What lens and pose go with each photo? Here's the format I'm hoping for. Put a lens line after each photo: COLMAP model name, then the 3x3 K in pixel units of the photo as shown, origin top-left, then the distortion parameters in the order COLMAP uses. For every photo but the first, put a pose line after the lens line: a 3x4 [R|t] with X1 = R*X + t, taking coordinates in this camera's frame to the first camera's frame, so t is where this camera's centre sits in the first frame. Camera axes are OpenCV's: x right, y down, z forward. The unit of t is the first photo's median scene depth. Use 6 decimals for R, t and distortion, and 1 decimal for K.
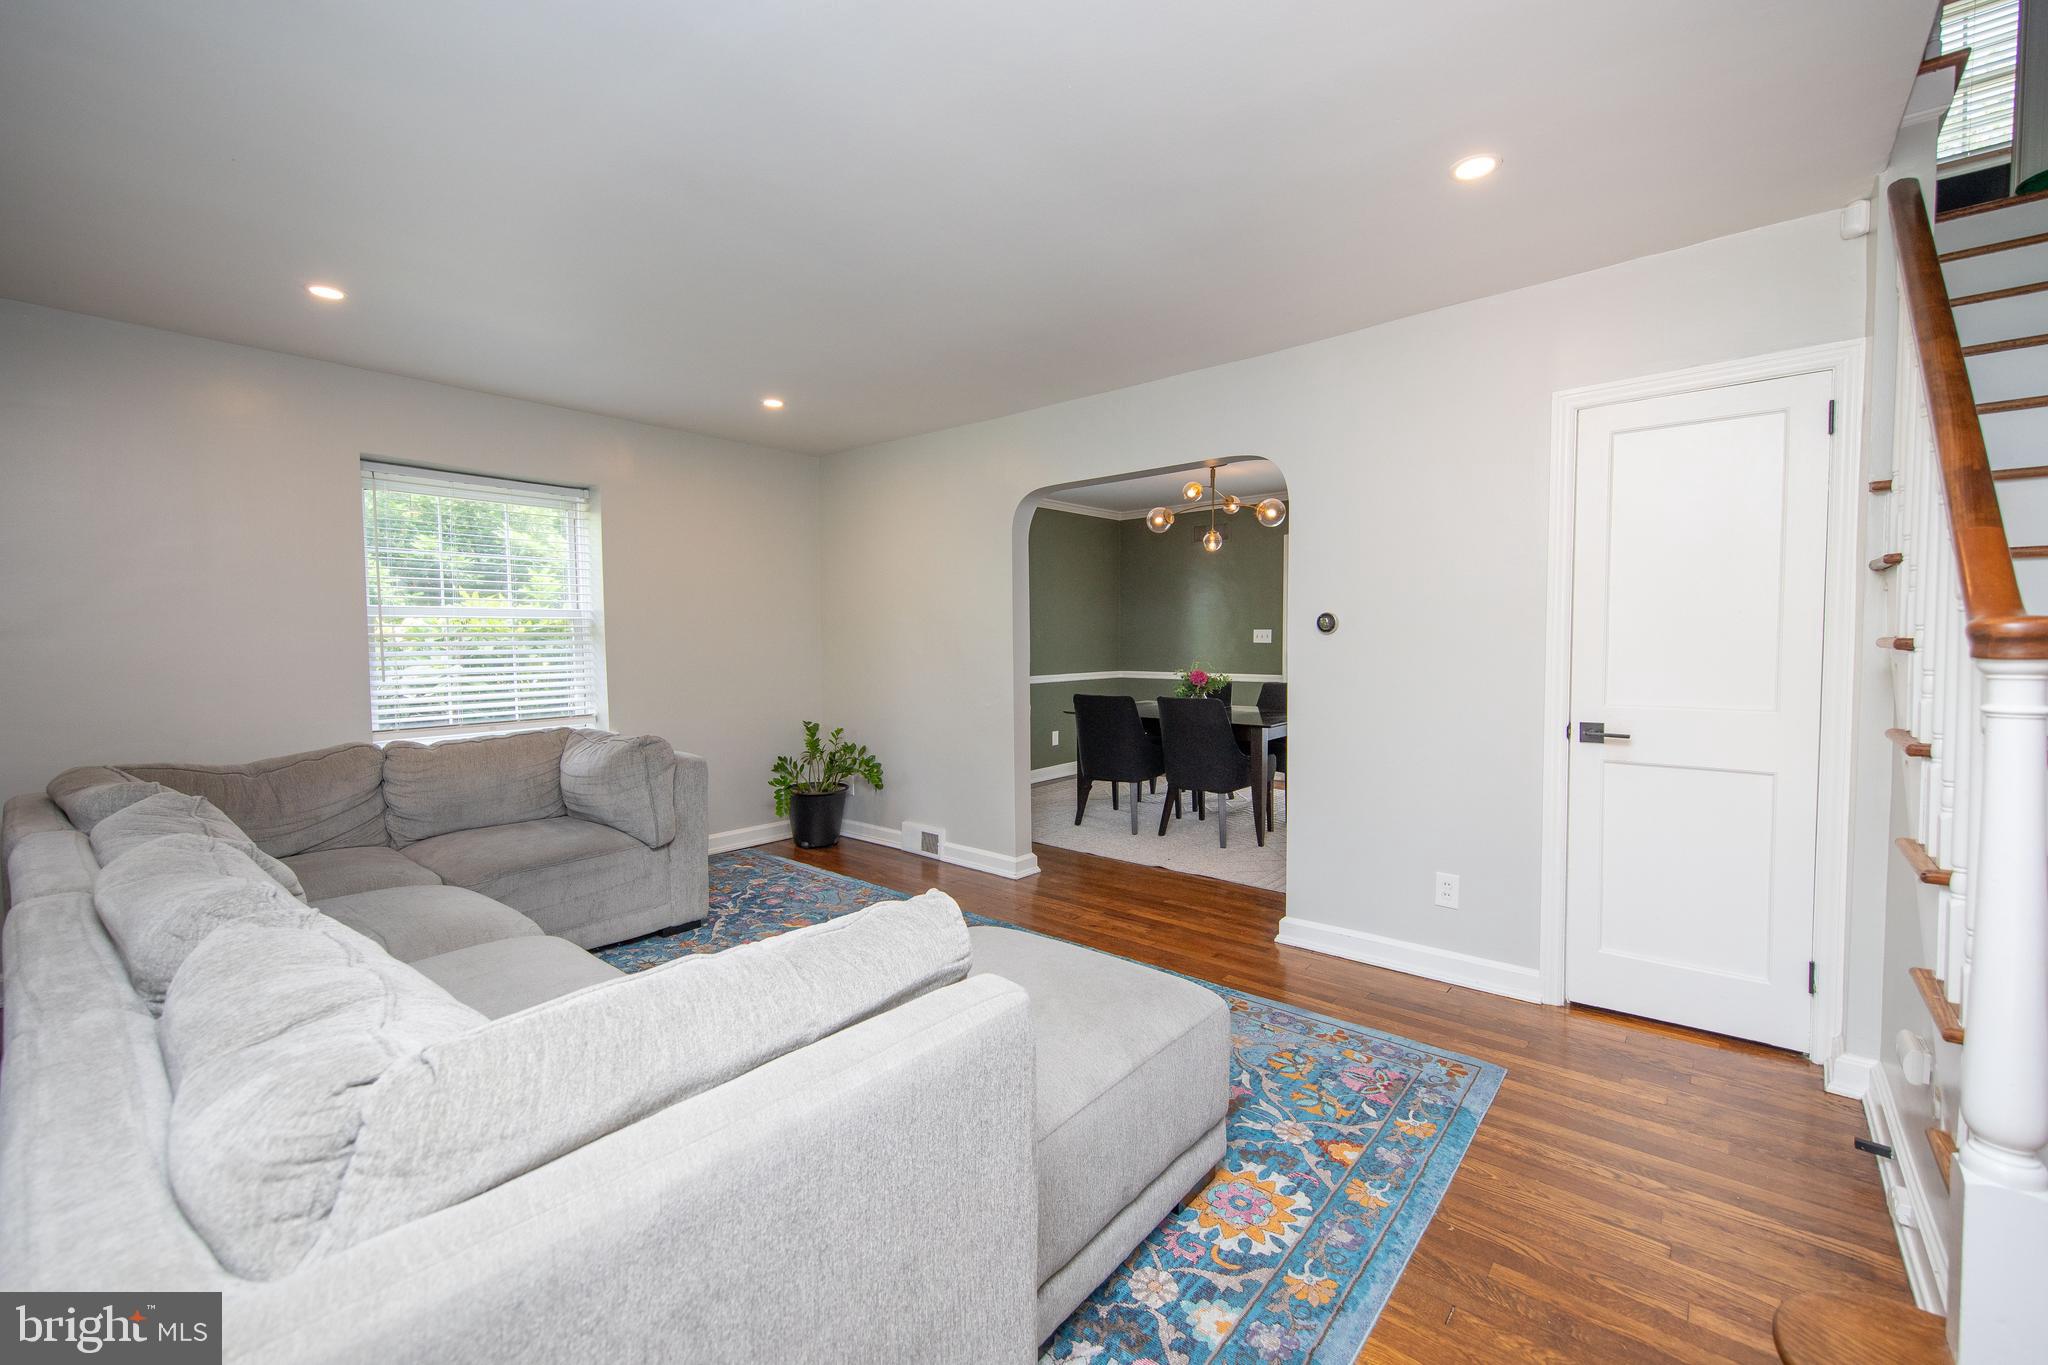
lens RADIAL K [[831.4, 0, 1027.3], [0, 831.4, 685.7], [0, 0, 1]] dist [0.016483, -0.000173]
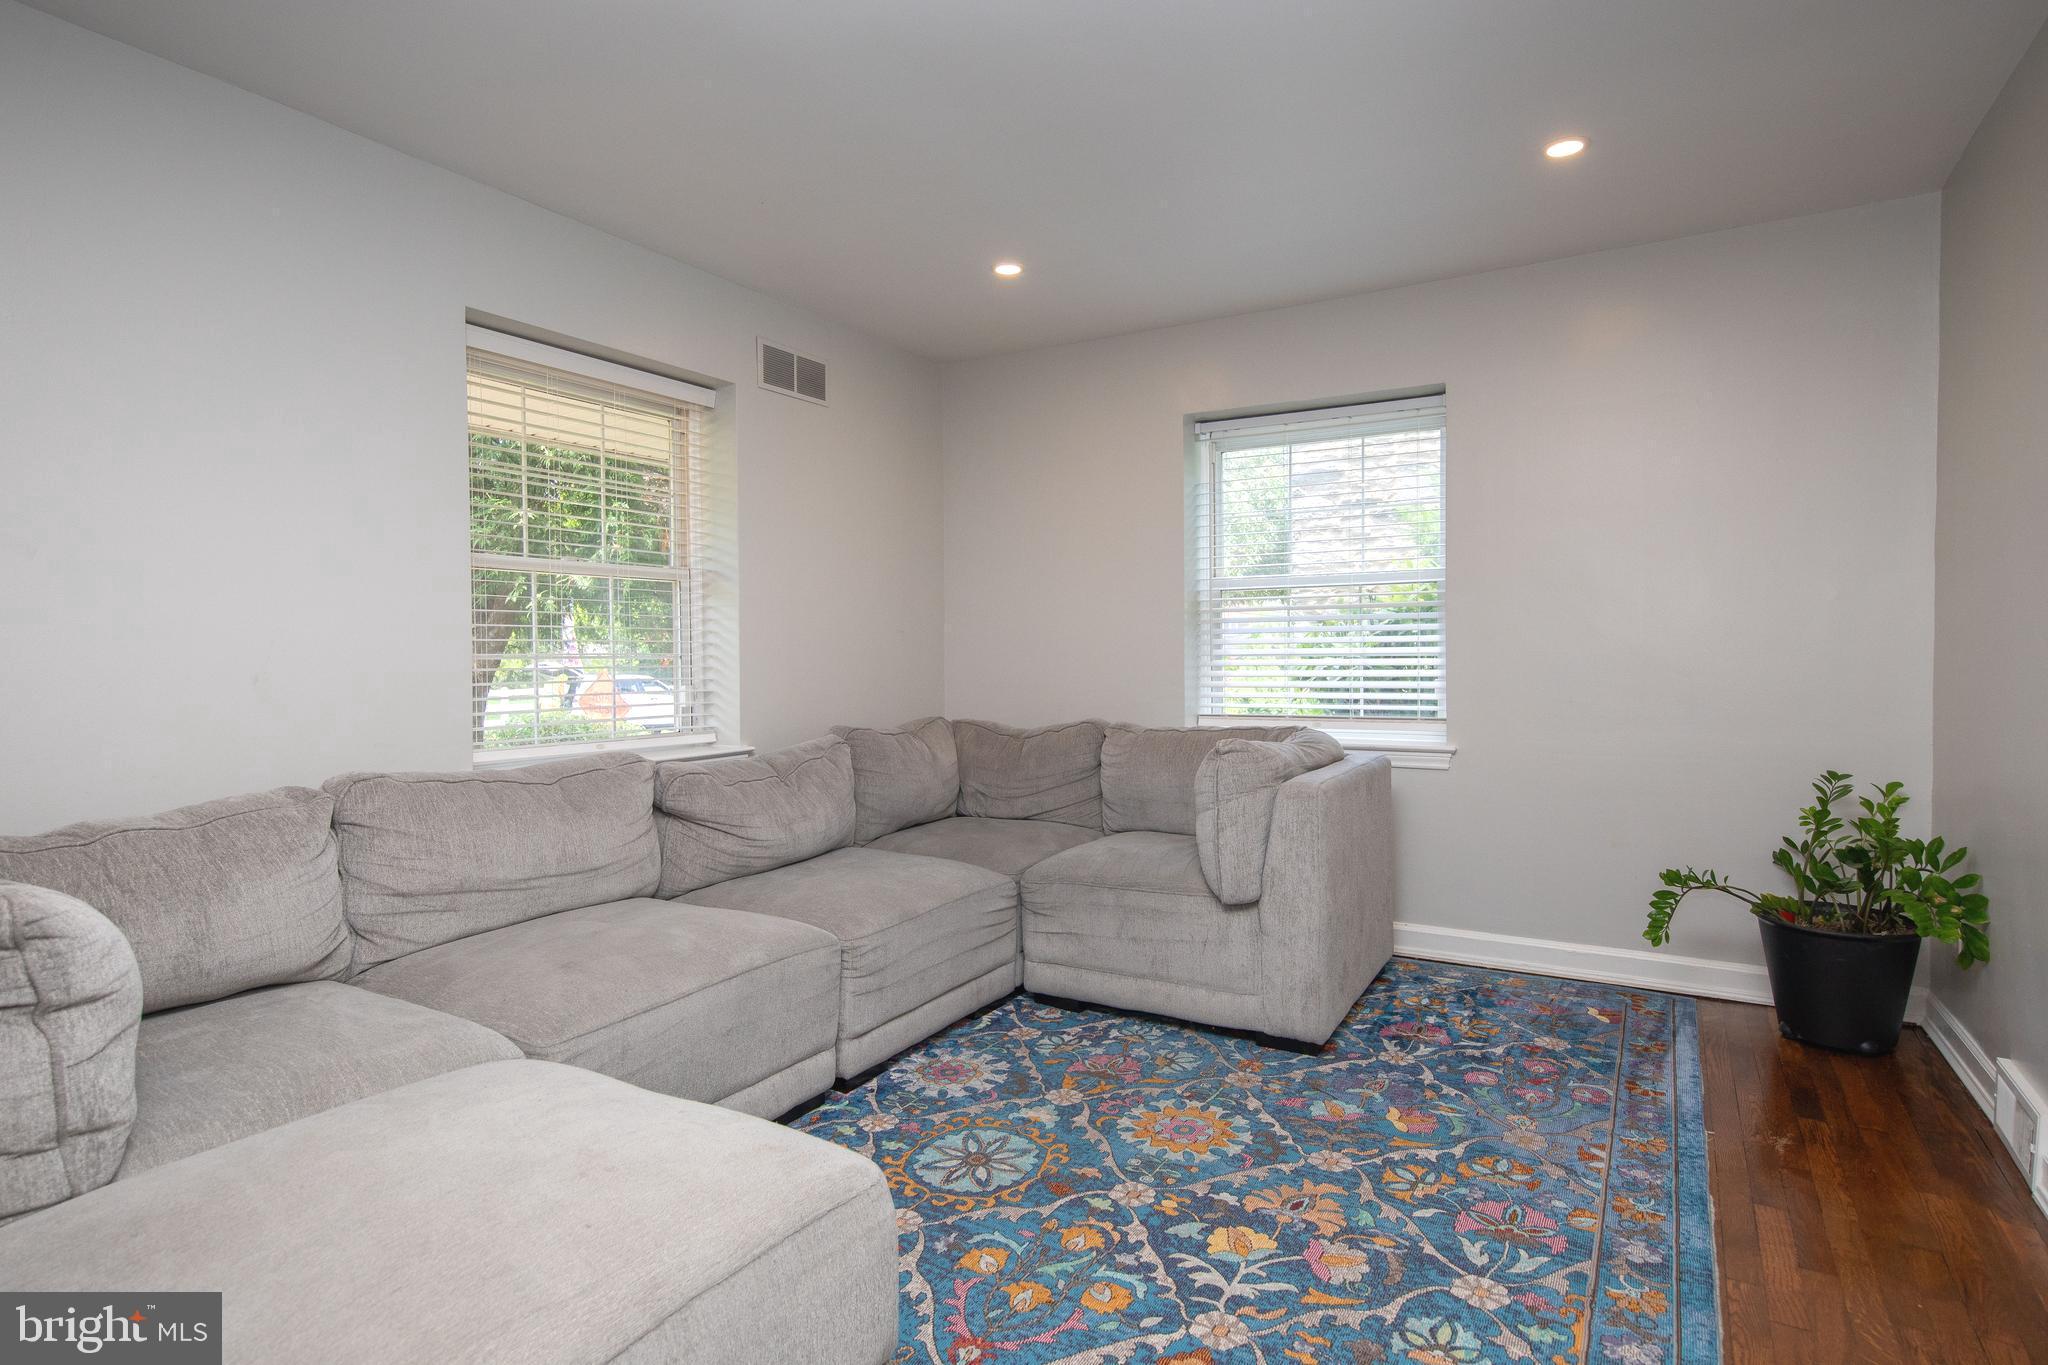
lens RADIAL K [[1073.0, 0, 1031.3], [0, 1073.0, 688.2], [0, 0, 1]] dist [0.021750, -0.005783]
pose [[0.171319, 0.038005, -0.984482, 0.349671], [-0.047480, 0.998413, 0.030280, -0.000959], [0.984071, 0.041555, 0.172852, 0.624694]]
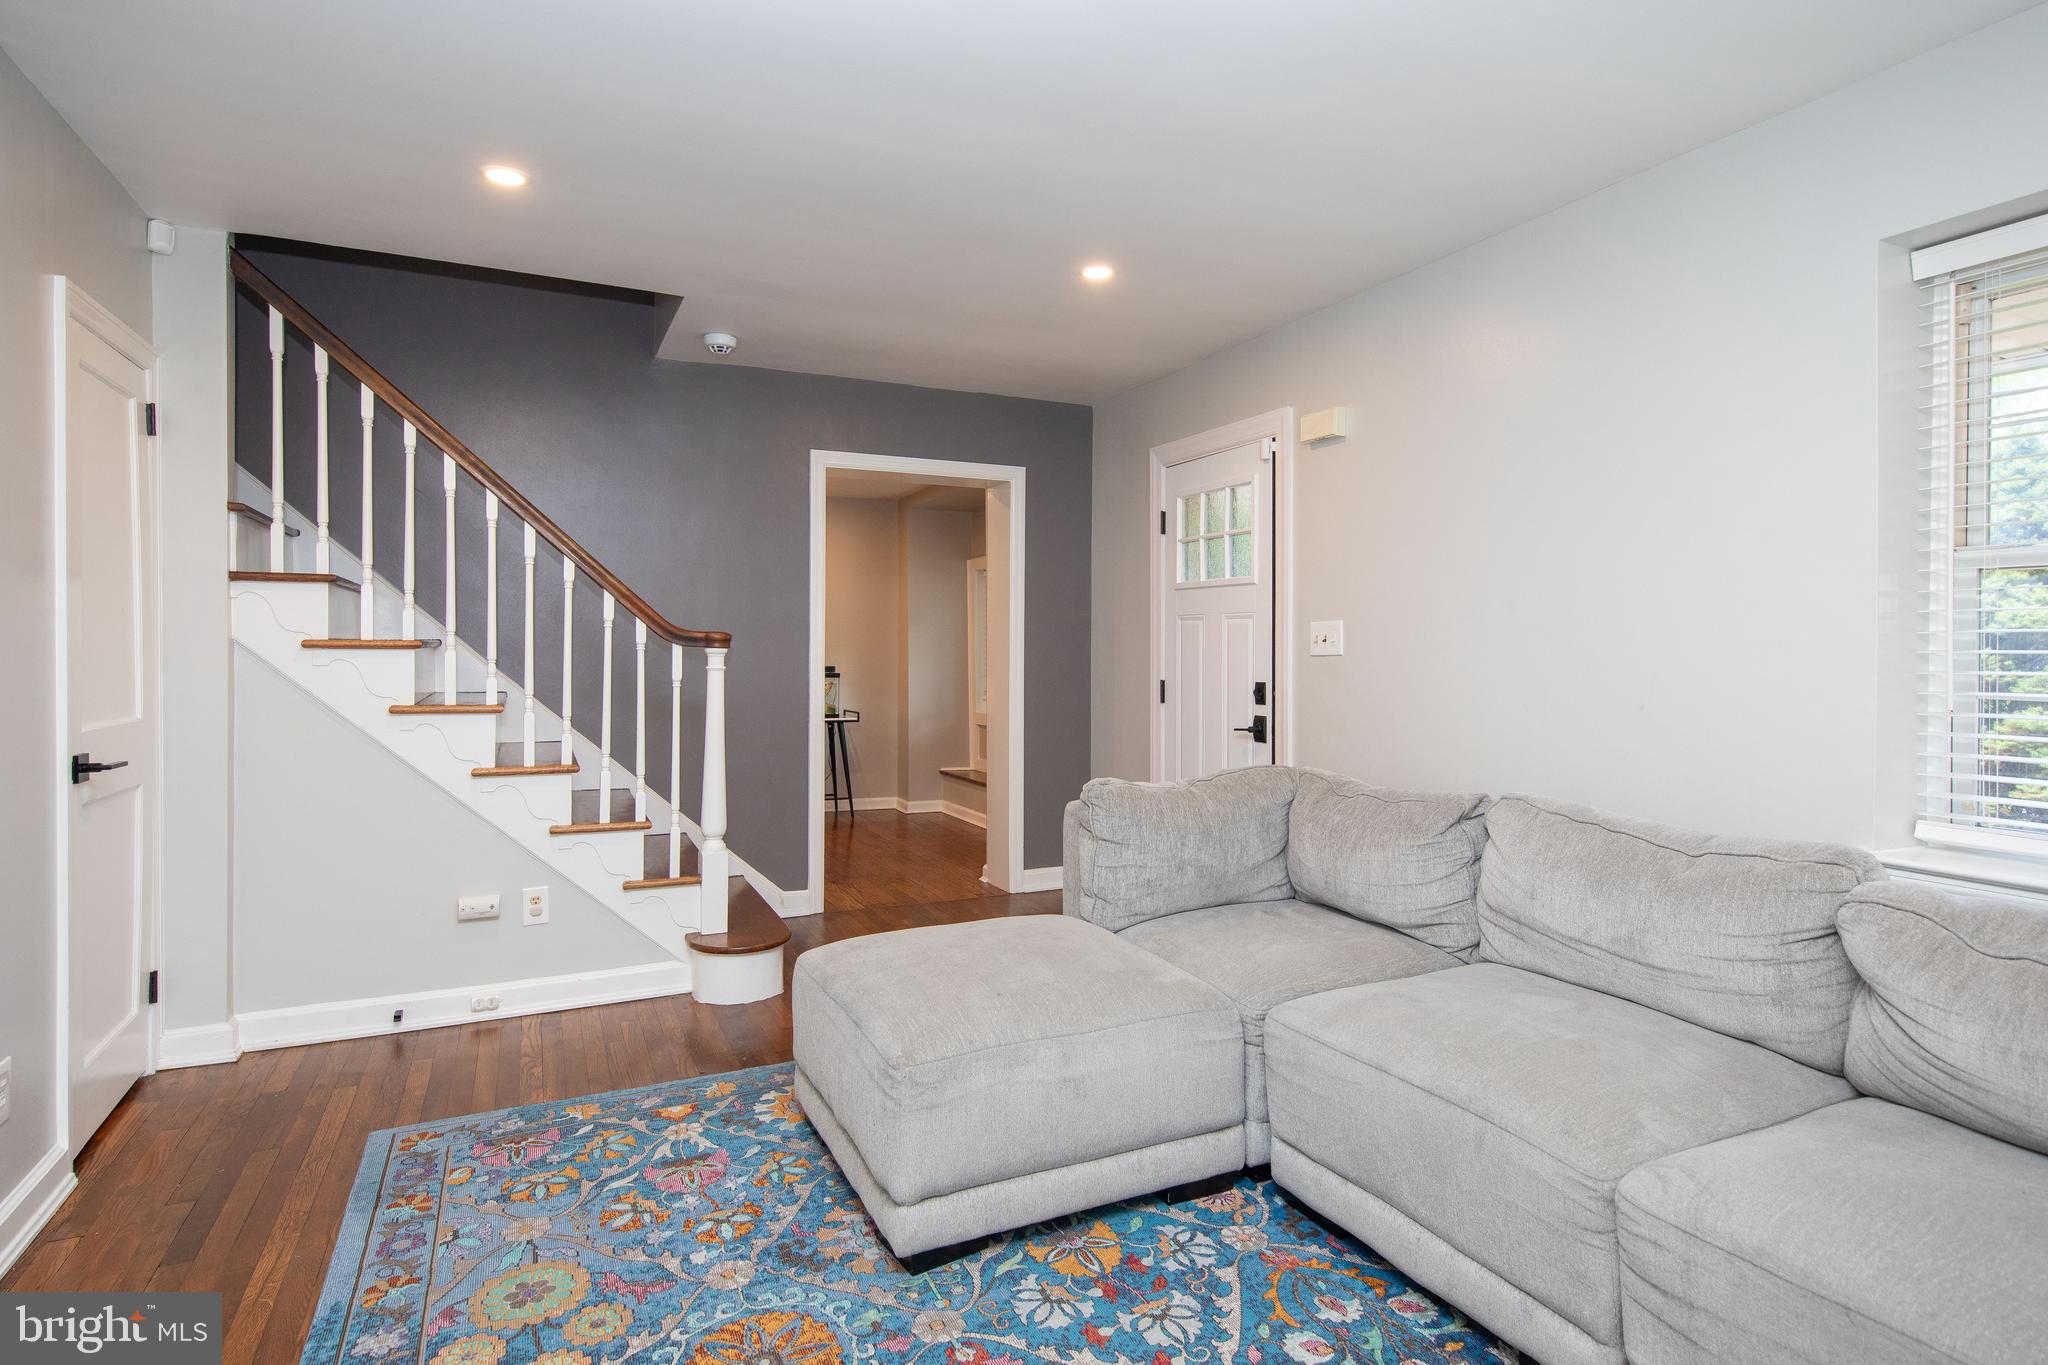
lens RADIAL K [[1073.0, 0, 1045.5], [0, 1073.0, 648.6], [0, 0, 1]] dist [0.021750, -0.005783]
pose [[-0.915340, 0.004897, 0.402651, -0.336710], [0.026928, 0.998432, 0.049071, -0.050867], [-0.401780, 0.055759, -0.914037, 1.112973]]
